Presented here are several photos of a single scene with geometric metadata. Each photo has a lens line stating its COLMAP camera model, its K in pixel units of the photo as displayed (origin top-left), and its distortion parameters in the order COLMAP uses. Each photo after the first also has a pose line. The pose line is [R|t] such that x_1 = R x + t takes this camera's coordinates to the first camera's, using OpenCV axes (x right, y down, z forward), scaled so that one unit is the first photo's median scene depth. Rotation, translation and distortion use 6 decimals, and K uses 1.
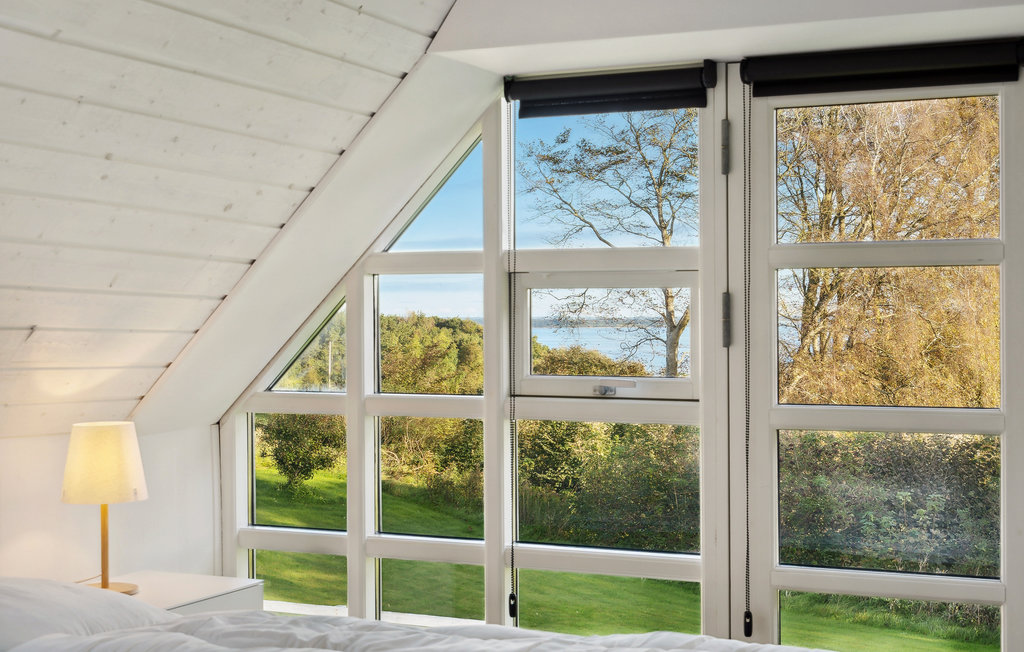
lens RADIAL K [[1526.3, 0, 511.4], [0, 1526.3, 325.0], [0, 0, 1]] dist [0.049021, 0.000000]
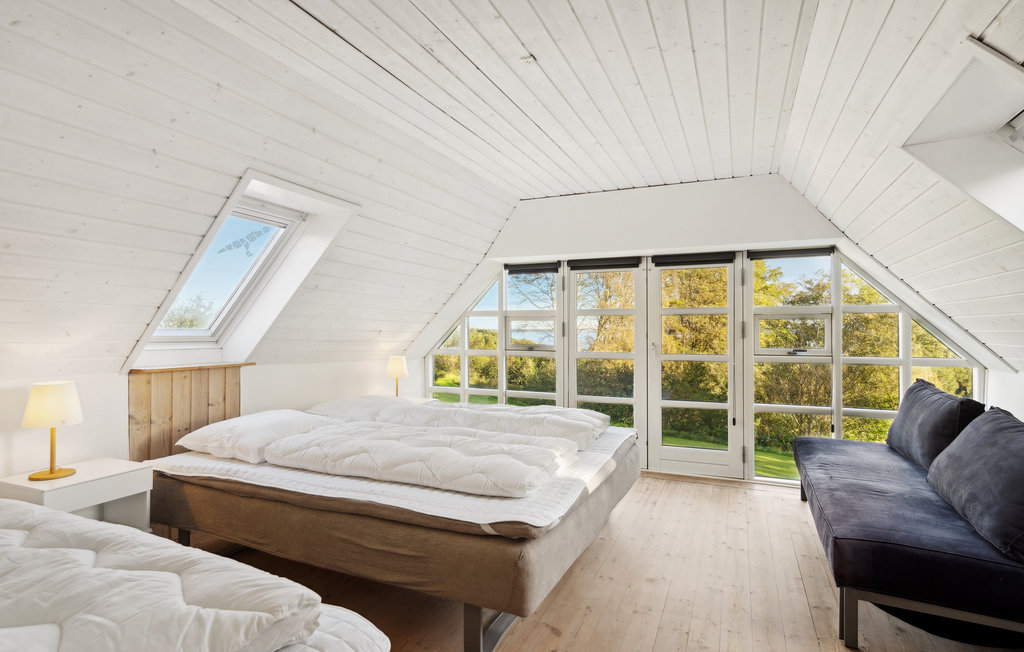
lens RADIAL K [[512.7, 0, 511.3], [0, 512.7, 332.3], [0, 0, 1]] dist [0.000727, -0.000015]
pose [[0.999838, 0.005056, 0.017271, -0.007432], [-0.005087, 0.999985, 0.001785, 0.001497], [-0.017262, -0.001873, 0.999849, -0.225801]]
